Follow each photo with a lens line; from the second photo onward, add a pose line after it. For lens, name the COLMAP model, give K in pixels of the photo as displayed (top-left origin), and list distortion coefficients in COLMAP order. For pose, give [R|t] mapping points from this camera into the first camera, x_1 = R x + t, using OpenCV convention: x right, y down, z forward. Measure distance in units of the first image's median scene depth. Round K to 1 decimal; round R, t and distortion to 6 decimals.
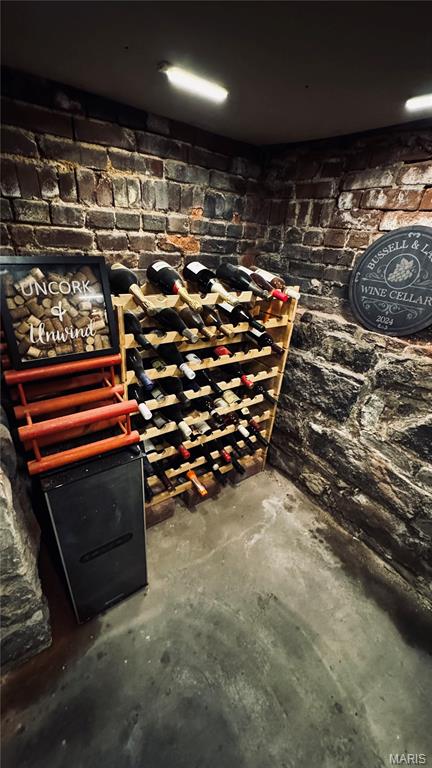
lens RADIAL K [[310.8, 0, 217.3], [0, 310.8, 384.3], [0, 0, 1]] dist [-0.001696, -0.000057]
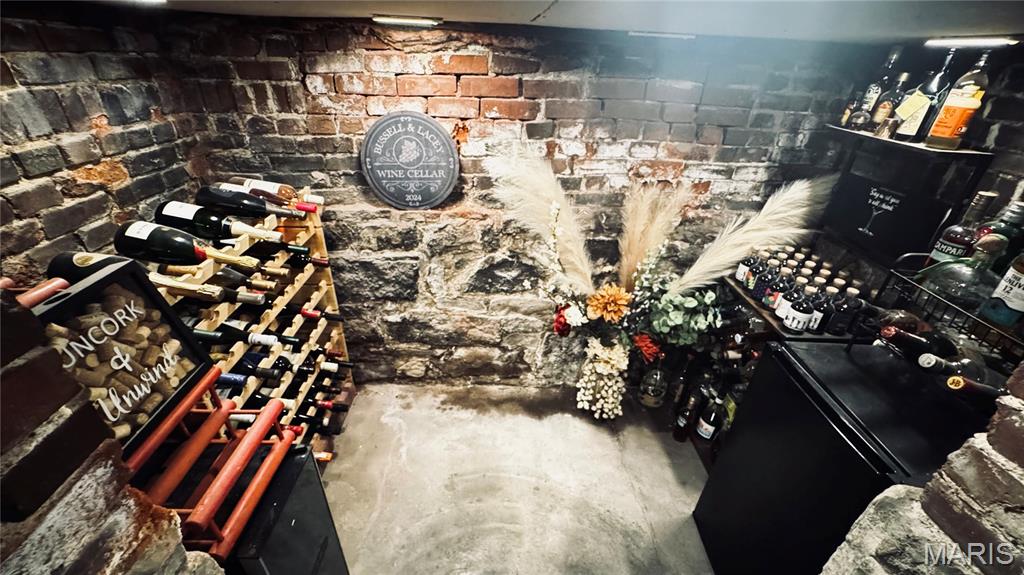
lens RADIAL K [[414.4, 0, 512.0], [0, 414.4, 287.5], [0, 0, 1]] dist [-0.001696, -0.000057]
pose [[0.564871, -0.463914, 0.682425, -0.334092], [0.387302, 0.879304, 0.277168, -0.173118], [-0.728642, 0.107740, 0.676368, -0.152320]]
